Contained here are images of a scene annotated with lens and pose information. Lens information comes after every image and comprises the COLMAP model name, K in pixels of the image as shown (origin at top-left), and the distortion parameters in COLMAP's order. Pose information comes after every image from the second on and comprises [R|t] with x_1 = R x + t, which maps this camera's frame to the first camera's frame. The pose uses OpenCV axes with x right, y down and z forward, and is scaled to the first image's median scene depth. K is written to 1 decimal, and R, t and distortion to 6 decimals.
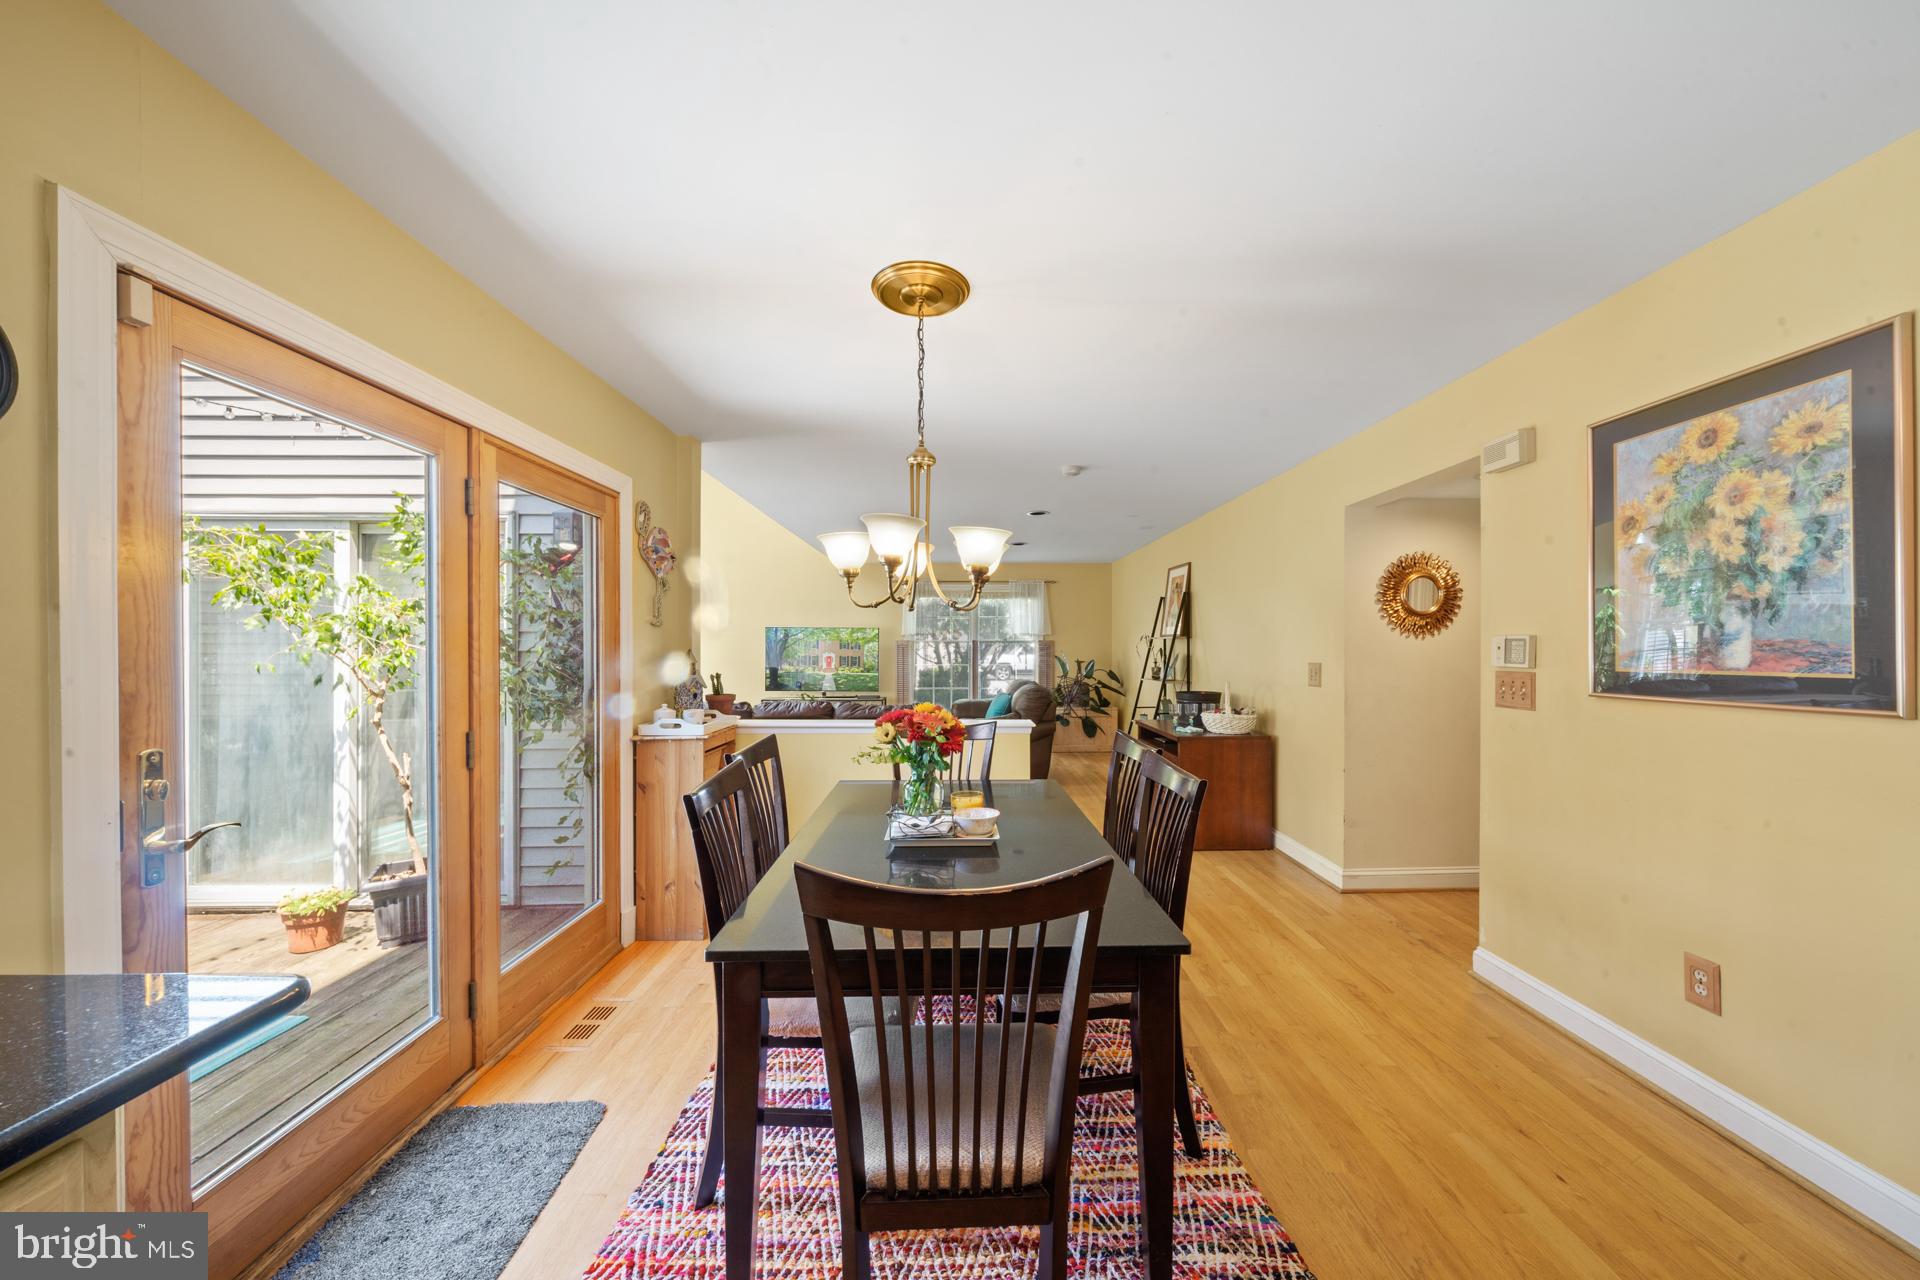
lens RADIAL K [[665.3, 0, 969.6], [0, 665.3, 649.2], [0, 0, 1]] dist [-0.009454, -0.000097]
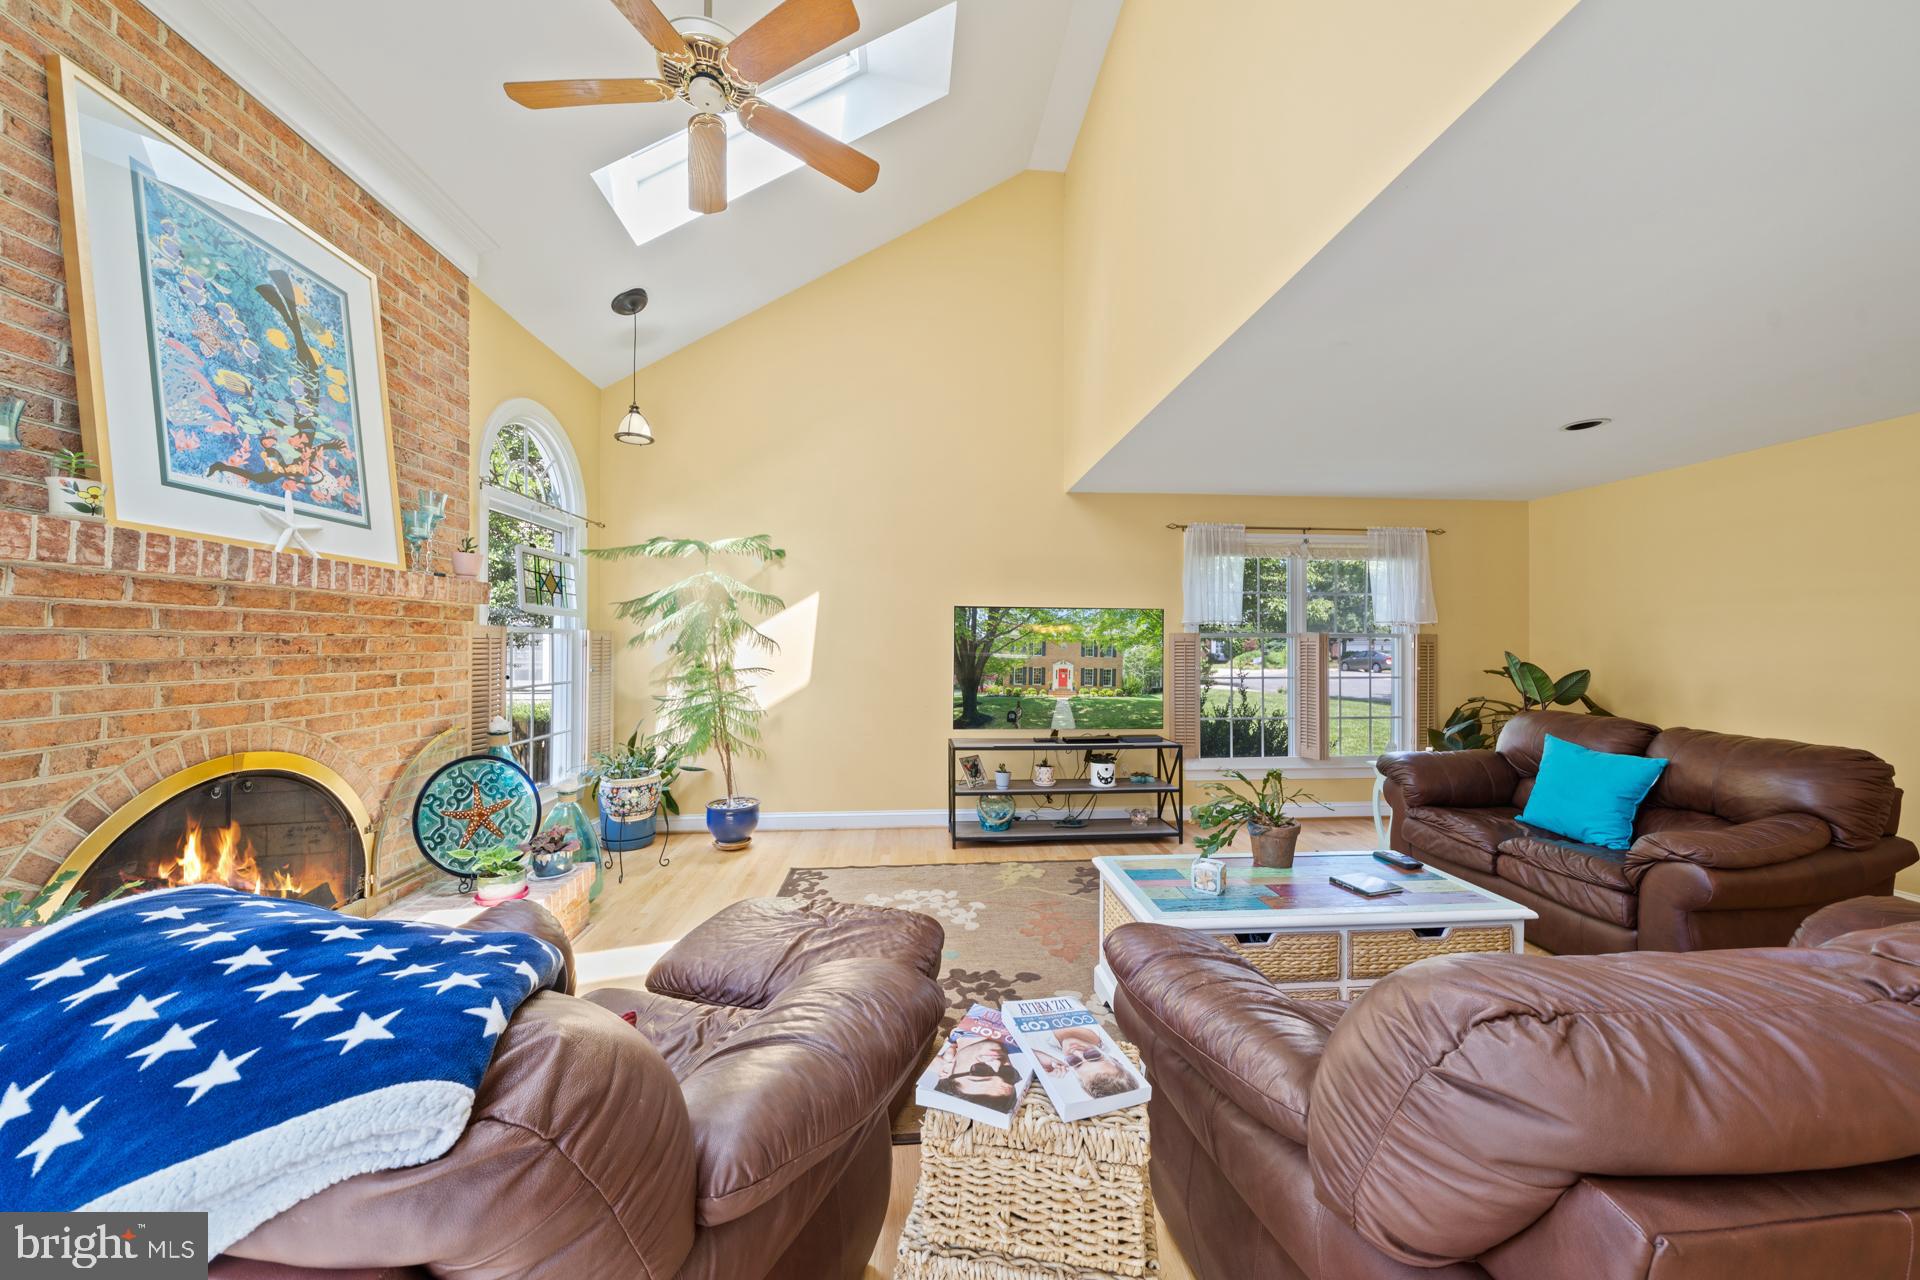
lens RADIAL K [[667.3, 0, 965.1], [0, 667.3, 641.7], [0, 0, 1]] dist [-0.007985, -0.000163]
pose [[0.997944, 0.003571, 0.063999, -0.952044], [-0.003104, 0.999968, -0.007392, -0.003439], [-0.064024, 0.007179, 0.997923, 1.382282]]
